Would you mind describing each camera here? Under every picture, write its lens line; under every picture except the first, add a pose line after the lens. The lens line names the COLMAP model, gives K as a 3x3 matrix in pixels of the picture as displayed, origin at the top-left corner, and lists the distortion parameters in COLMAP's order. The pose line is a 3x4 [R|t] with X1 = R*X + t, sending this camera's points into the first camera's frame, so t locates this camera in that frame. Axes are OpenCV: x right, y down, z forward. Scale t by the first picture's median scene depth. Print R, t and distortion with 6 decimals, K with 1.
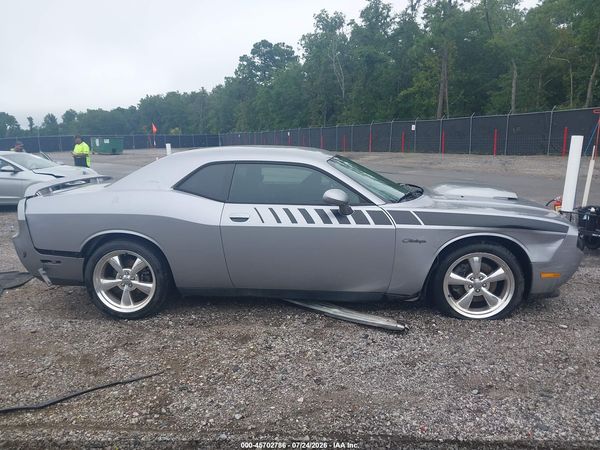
lens RADIAL K [[469.4, 0, 296.3], [0, 469.4, 220.6], [0, 0, 1]] dist [0.011318, -0.020186]
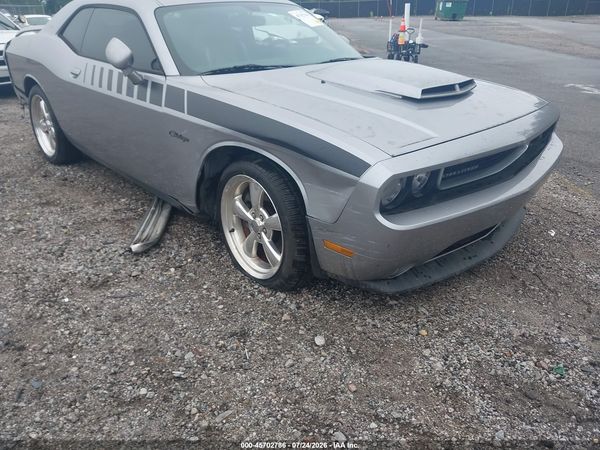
lens RADIAL K [[469.4, 0, 298.4], [0, 469.4, 227.4], [0, 0, 1]] dist [0.011318, -0.020186]
pose [[0.751095, 0.300599, -0.587790, 0.755108], [-0.132256, 0.940790, 0.312124, -0.061340], [0.646812, -0.156696, 0.746379, 0.543008]]
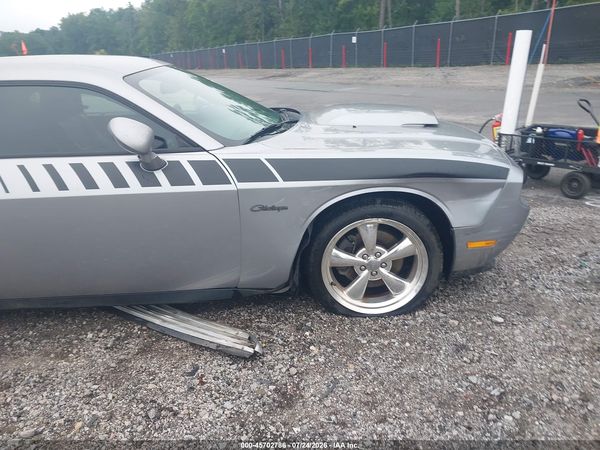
lens RADIAL K [[469.4, 0, 298.5], [0, 469.4, 226.5], [0, 0, 1]] dist [0.011318, -0.020186]
pose [[0.992596, -0.071832, 0.097943, 0.210818], [0.053796, 0.982968, 0.175726, -0.034725], [-0.108898, -0.169156, 0.979555, 0.363980]]
